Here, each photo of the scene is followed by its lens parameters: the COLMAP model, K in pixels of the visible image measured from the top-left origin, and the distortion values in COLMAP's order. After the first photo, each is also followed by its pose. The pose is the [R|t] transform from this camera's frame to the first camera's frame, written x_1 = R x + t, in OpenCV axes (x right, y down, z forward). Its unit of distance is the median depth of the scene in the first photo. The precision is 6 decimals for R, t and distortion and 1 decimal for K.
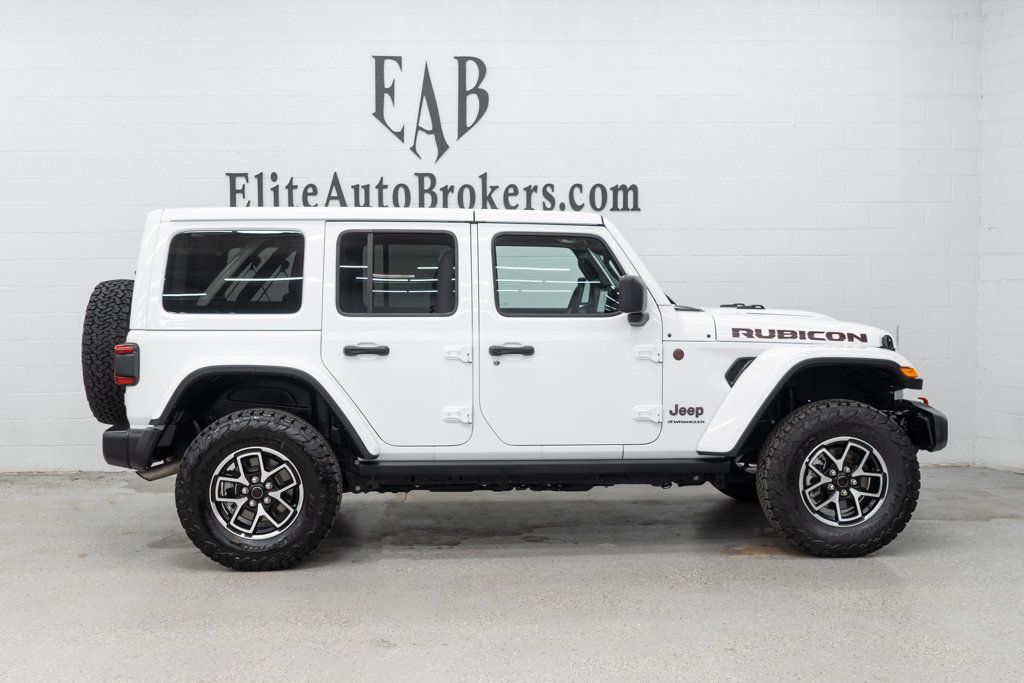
lens RADIAL K [[1233.4, 0, 506.9], [0, 1233.4, 335.5], [0, 0, 1]] dist [-0.016177, 0.000000]
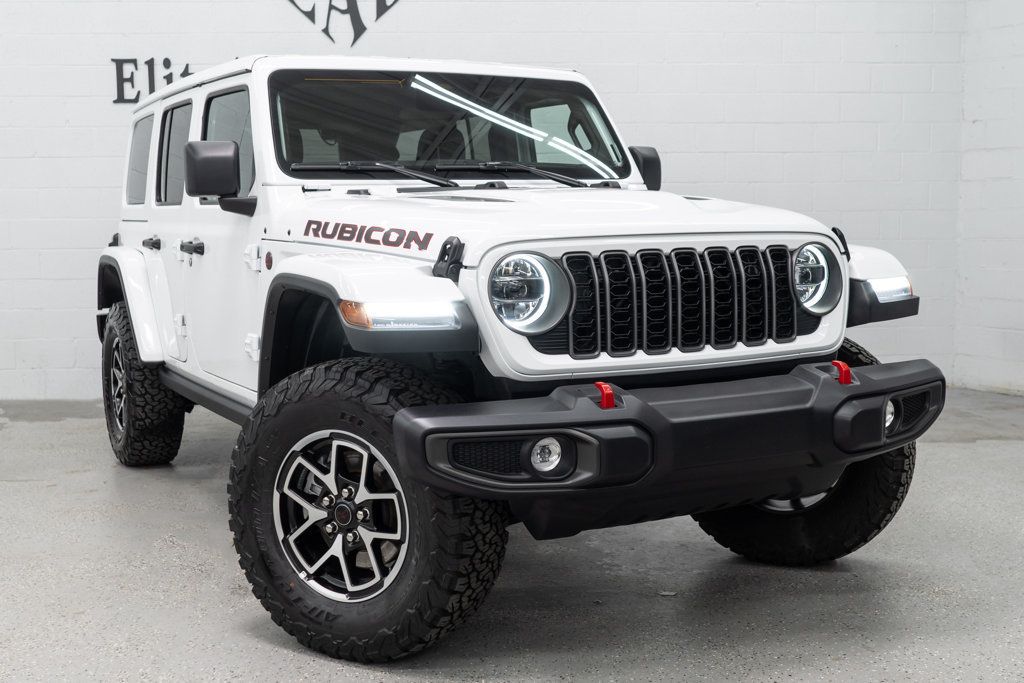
lens RADIAL K [[1233.4, 0, 505.0], [0, 1233.4, 345.5], [0, 0, 1]] dist [-0.016177, 0.000000]
pose [[0.999641, -0.005874, 0.026149, 0.027656], [0.004482, 0.998586, 0.052962, 0.026710], [-0.026423, -0.052826, 0.998254, 0.108011]]
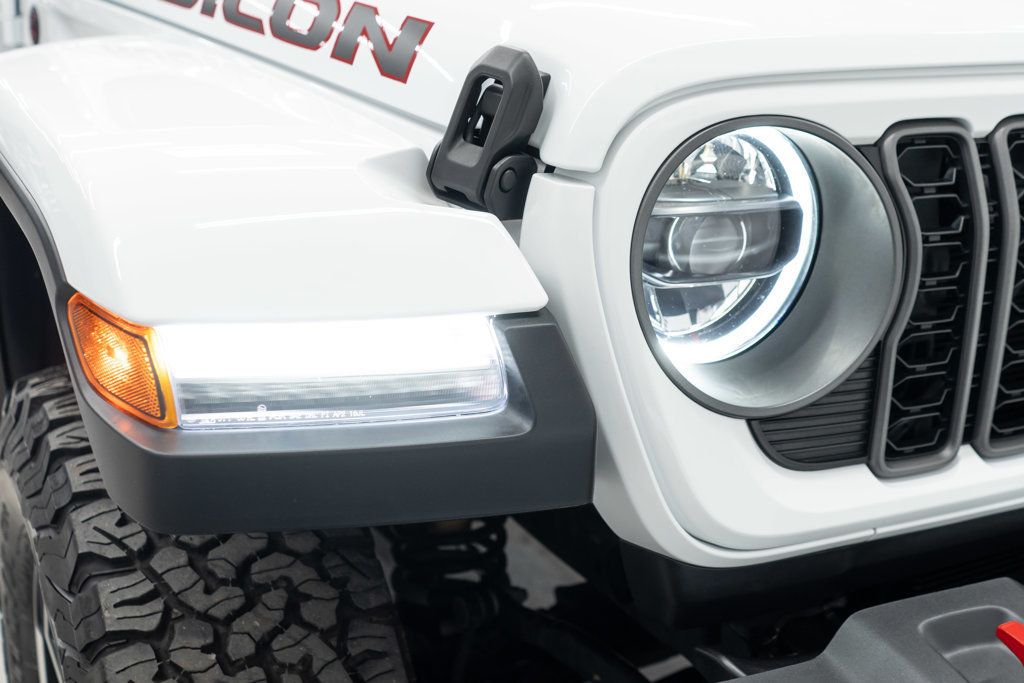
lens RADIAL K [[1233.4, 0, 515.3], [0, 1233.4, 335.7], [0, 0, 1]] dist [-0.016177, 0.000000]
pose [[0.997393, 0.033252, 0.064040, 0.017741], [-0.049422, 0.961449, 0.270505, 0.010331], [-0.052576, -0.272965, 0.960586, 0.357810]]
